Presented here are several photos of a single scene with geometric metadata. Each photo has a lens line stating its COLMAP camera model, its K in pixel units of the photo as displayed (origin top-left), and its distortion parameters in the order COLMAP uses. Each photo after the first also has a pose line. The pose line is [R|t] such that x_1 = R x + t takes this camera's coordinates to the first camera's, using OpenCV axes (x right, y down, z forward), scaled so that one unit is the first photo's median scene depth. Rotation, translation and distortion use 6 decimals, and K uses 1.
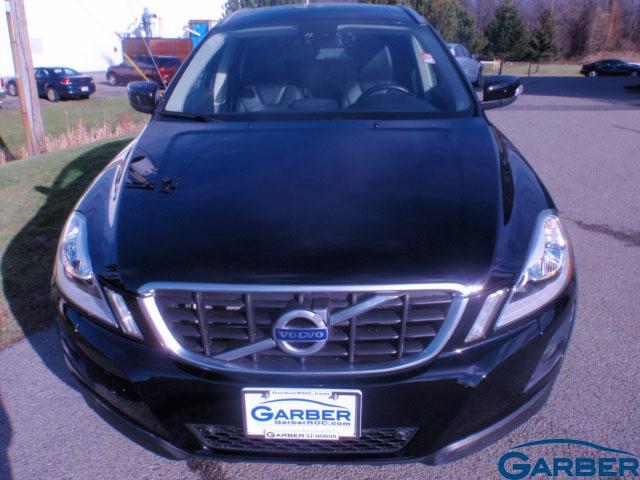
lens RADIAL K [[530.6, 0, 318.5], [0, 530.6, 240.3], [0, 0, 1]] dist [-0.107632, 0.040332]
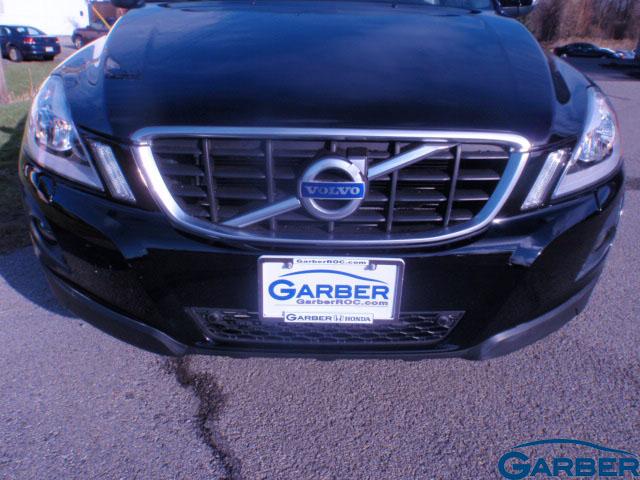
lens RADIAL K [[530.6, 0, 319.0], [0, 530.6, 239.8], [0, 0, 1]] dist [-0.107632, 0.040332]
pose [[0.997994, 0.015698, 0.061334, -0.099118], [-0.018095, 0.999086, 0.038729, 0.212782], [-0.060670, -0.039761, 0.997366, 0.164485]]
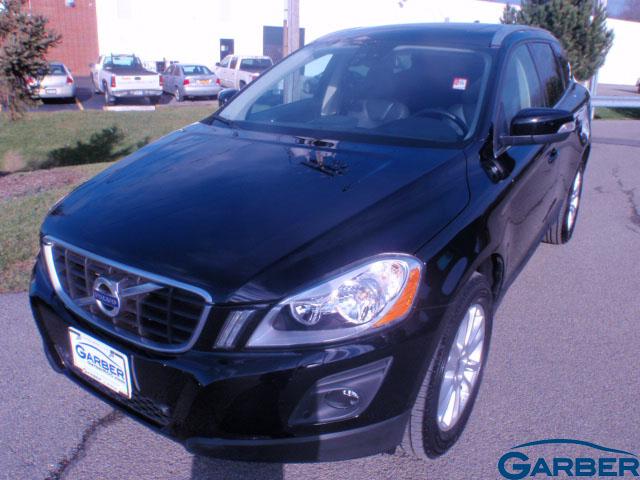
lens RADIAL K [[530.6, 0, 321.6], [0, 530.6, 236.6], [0, 0, 1]] dist [-0.107632, 0.040332]
pose [[0.852620, 0.194651, -0.484922, 0.926301], [-0.206653, 0.977978, 0.029217, -0.101000], [0.479930, 0.075300, 0.874069, 0.149479]]
